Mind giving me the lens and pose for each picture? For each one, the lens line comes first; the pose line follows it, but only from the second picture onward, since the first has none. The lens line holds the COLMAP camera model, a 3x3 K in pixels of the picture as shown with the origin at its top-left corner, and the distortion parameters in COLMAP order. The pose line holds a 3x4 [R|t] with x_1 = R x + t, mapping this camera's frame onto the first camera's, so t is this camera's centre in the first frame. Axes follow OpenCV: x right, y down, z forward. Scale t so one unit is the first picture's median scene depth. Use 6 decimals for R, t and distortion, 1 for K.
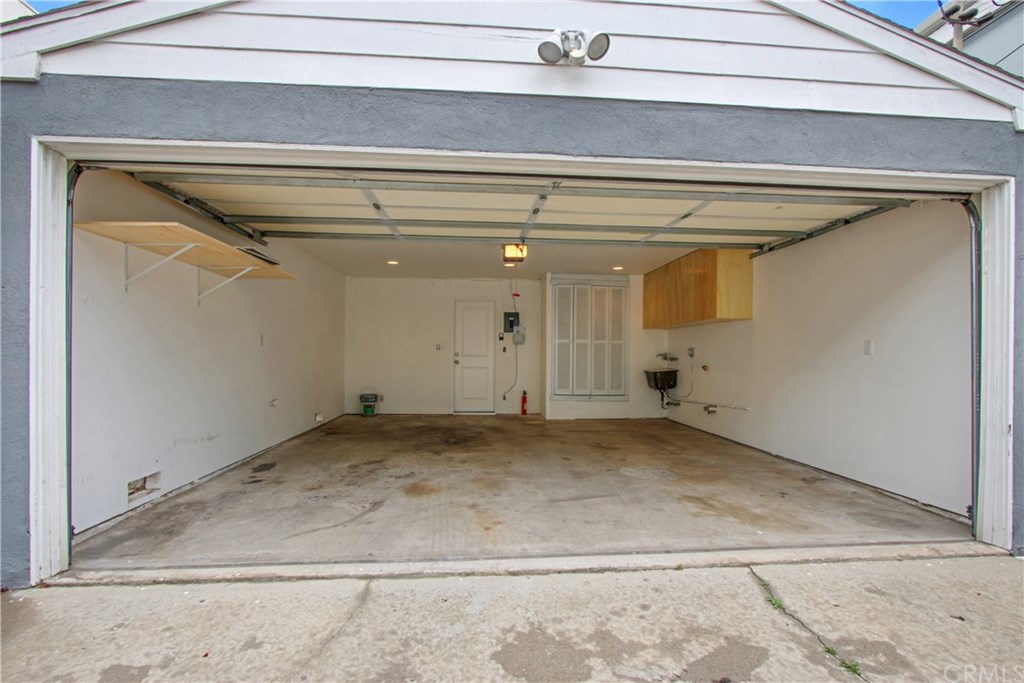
lens RADIAL K [[475.7, 0, 516.4], [0, 475.7, 355.9], [0, 0, 1]] dist [-0.016486, 0.002660]
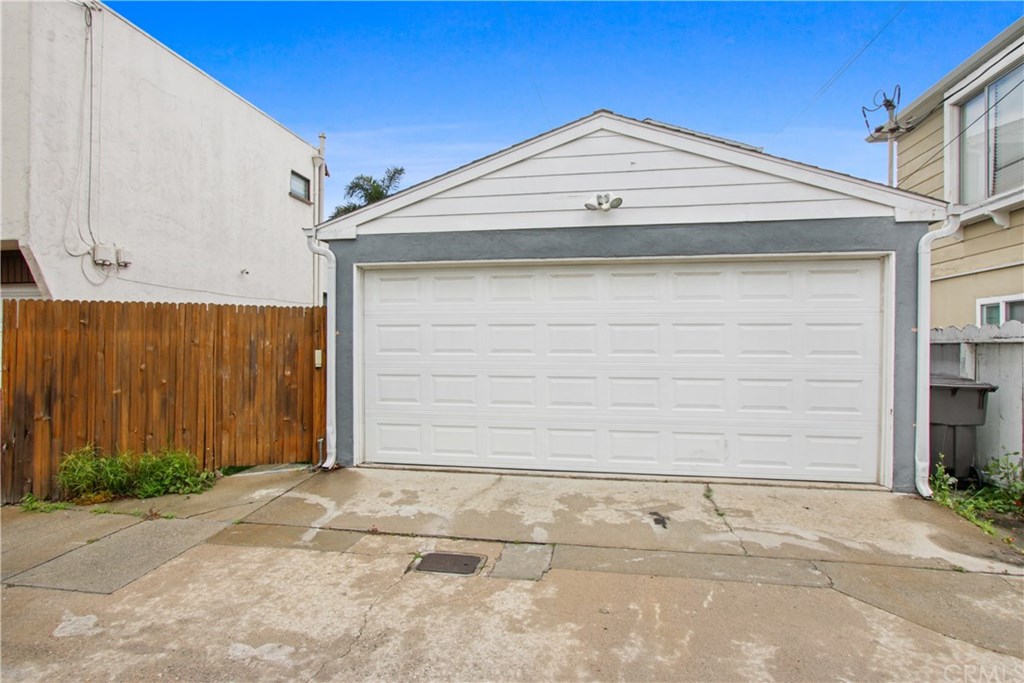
lens RADIAL K [[551.4, 0, 510.9], [0, 551.4, 340.0], [0, 0, 1]] dist [-0.005564, -0.000577]
pose [[0.968871, -0.001611, -0.247562, 0.332774], [0.001047, 0.999997, -0.002412, -0.100369], [0.247565, 0.002078, 0.968869, -1.347667]]
